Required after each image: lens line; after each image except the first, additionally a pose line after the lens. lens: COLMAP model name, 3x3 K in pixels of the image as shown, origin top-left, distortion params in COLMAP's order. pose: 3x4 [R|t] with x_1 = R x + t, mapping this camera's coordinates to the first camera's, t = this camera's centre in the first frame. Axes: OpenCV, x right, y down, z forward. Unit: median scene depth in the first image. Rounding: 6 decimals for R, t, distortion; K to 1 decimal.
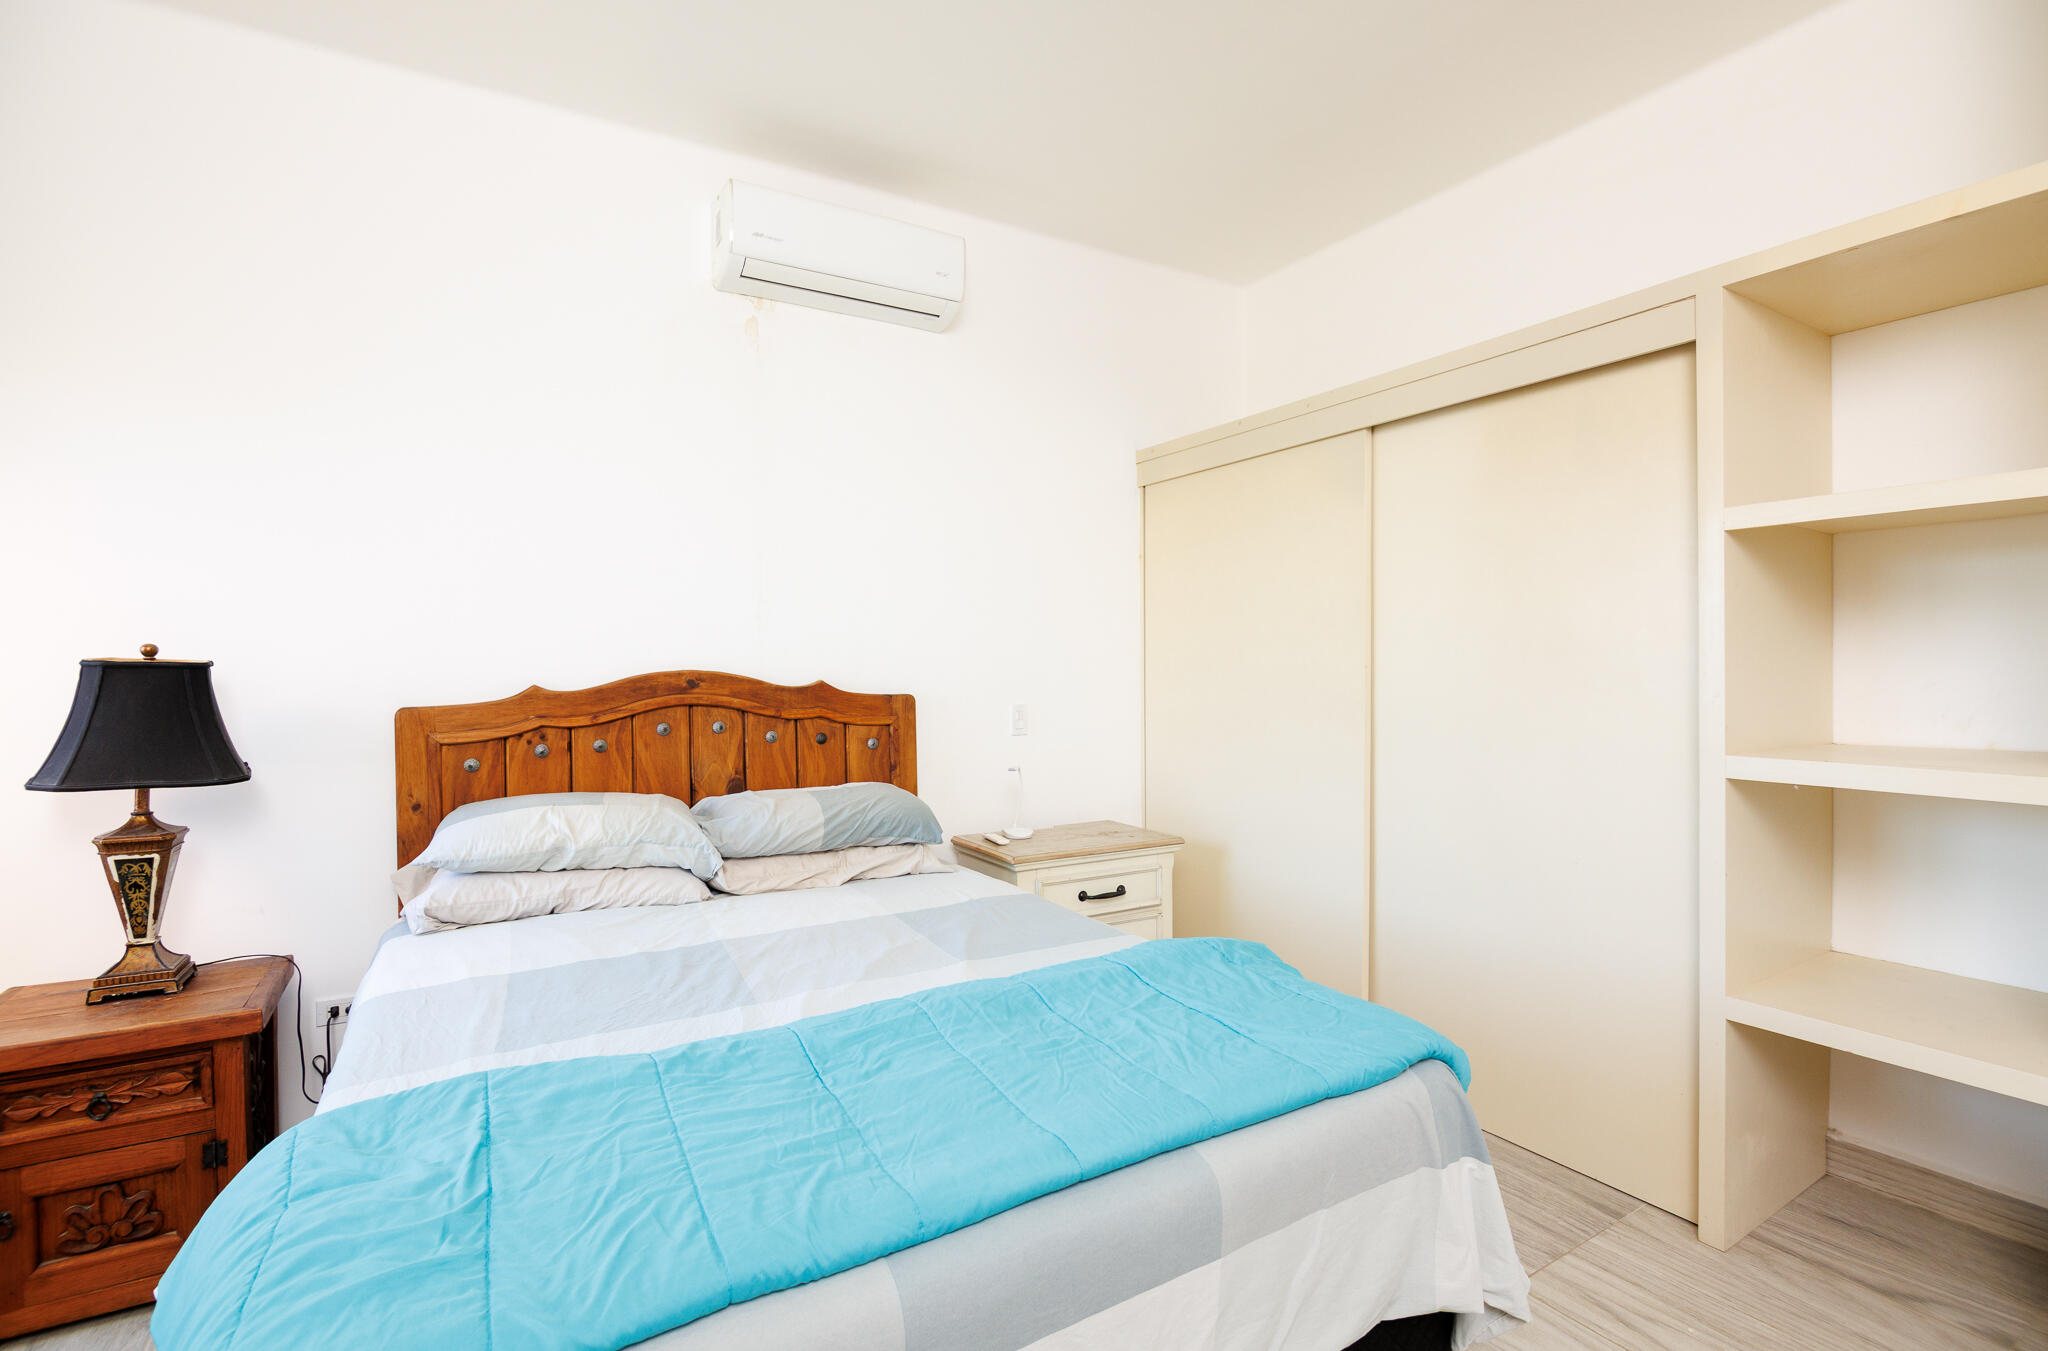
lens RADIAL K [[937.2, 0, 1024.0], [0, 937.2, 675.5], [0, 0, 1]] dist [-0.002271, -0.000661]
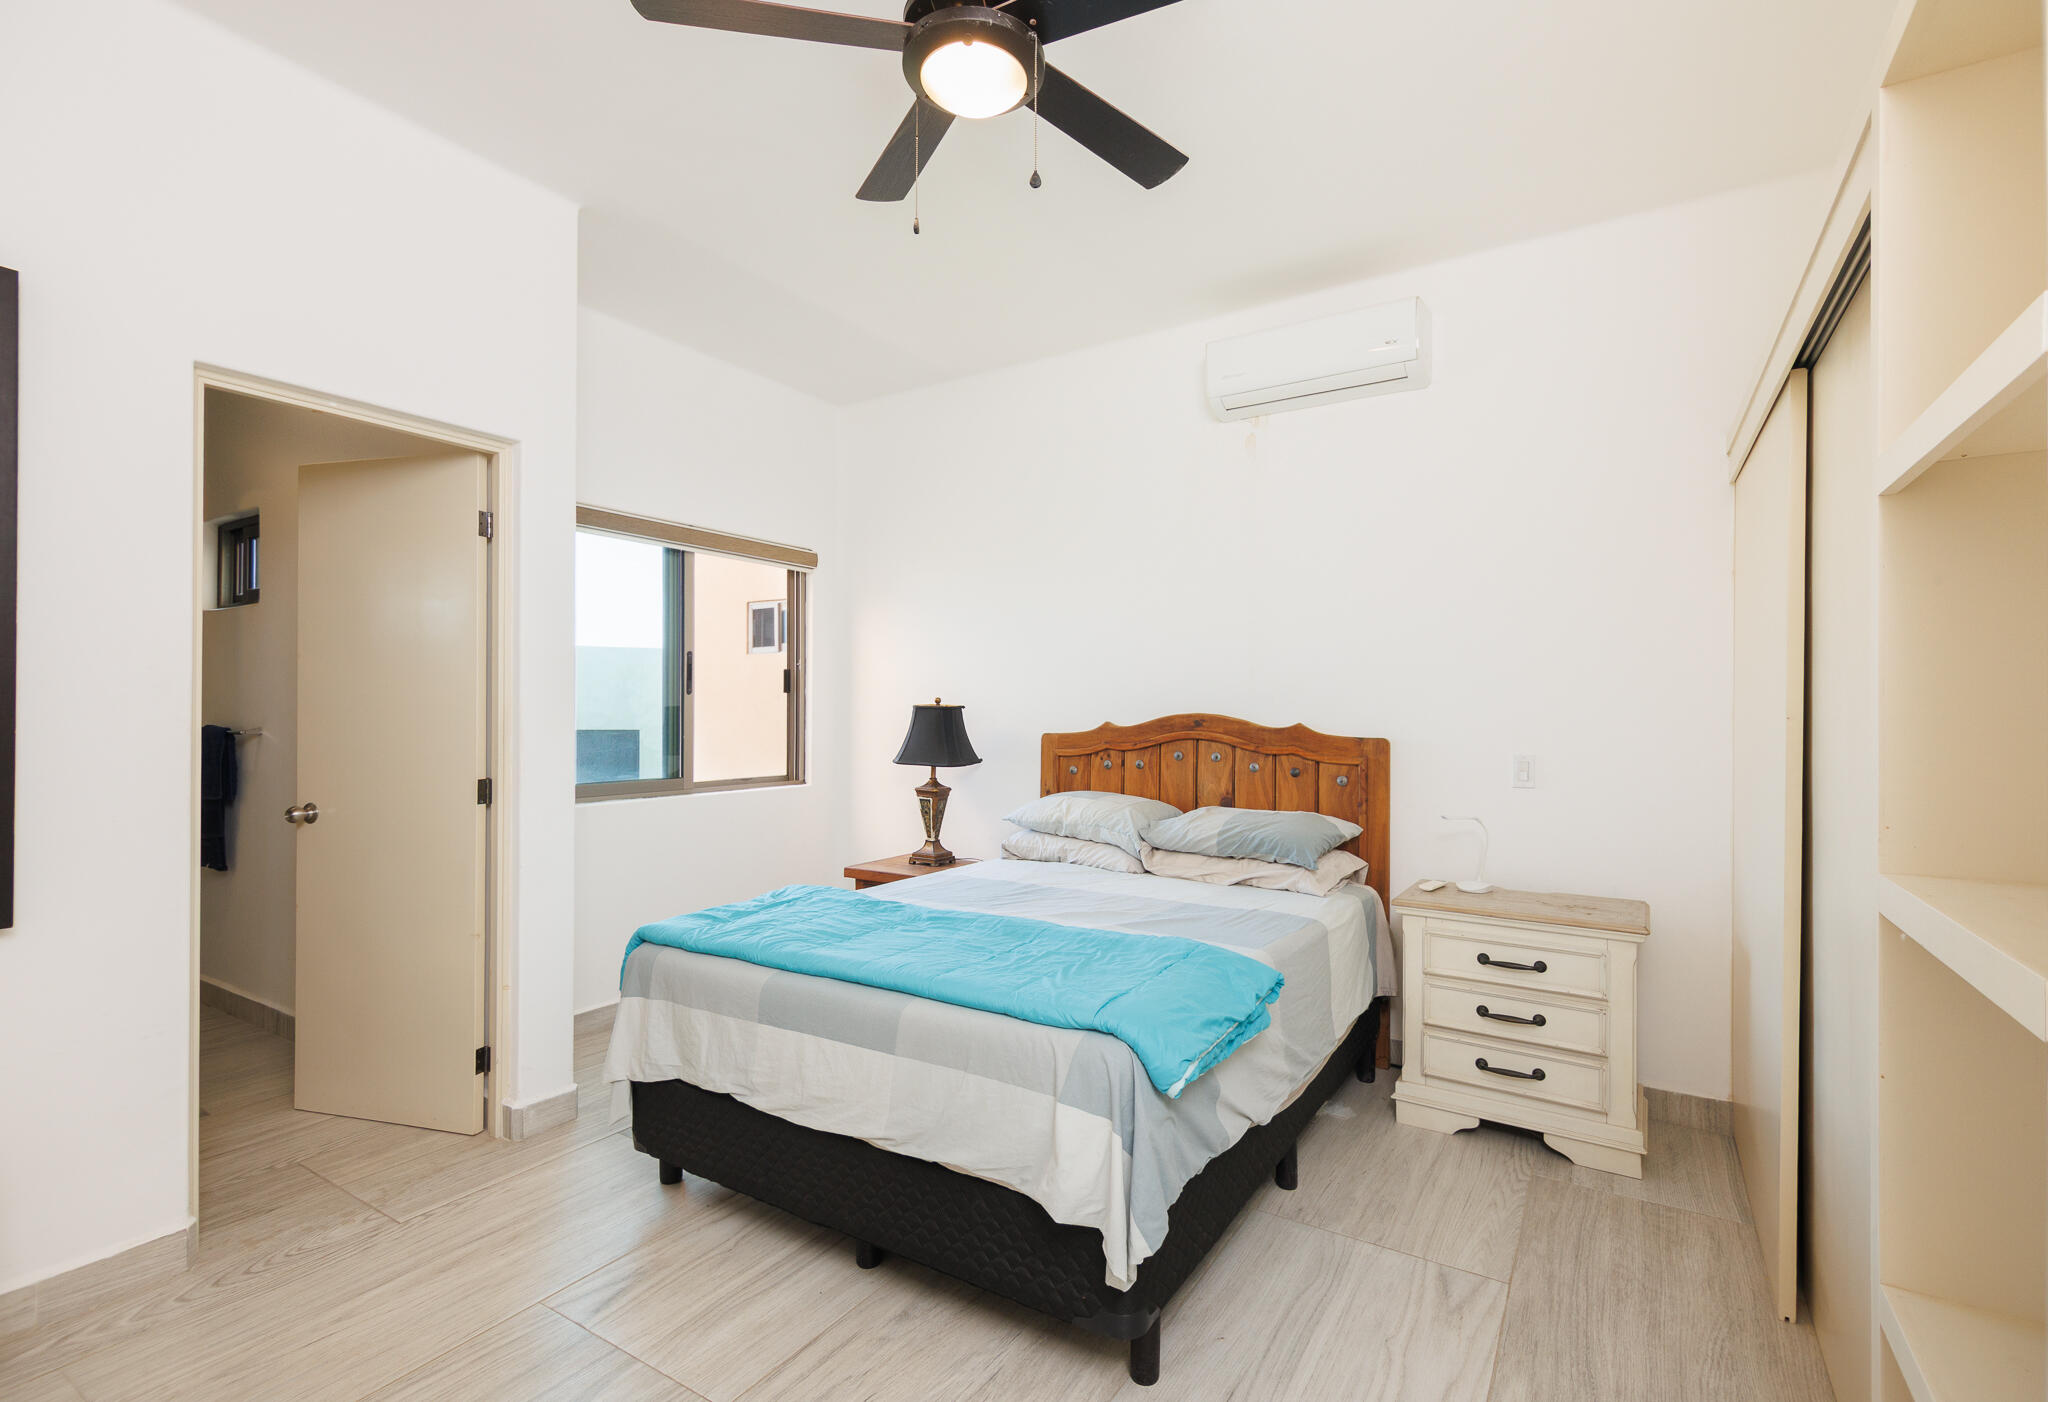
lens RADIAL K [[948.9, 0, 1024.0], [0, 948.9, 701.0], [0, 0, 1]] dist [0.026792, -0.000032]
pose [[0.441869, -0.001182, -0.897079, 0.765728], [-0.015501, 0.999840, -0.008953, -0.007269], [0.896946, 0.017862, 0.441779, 0.173305]]
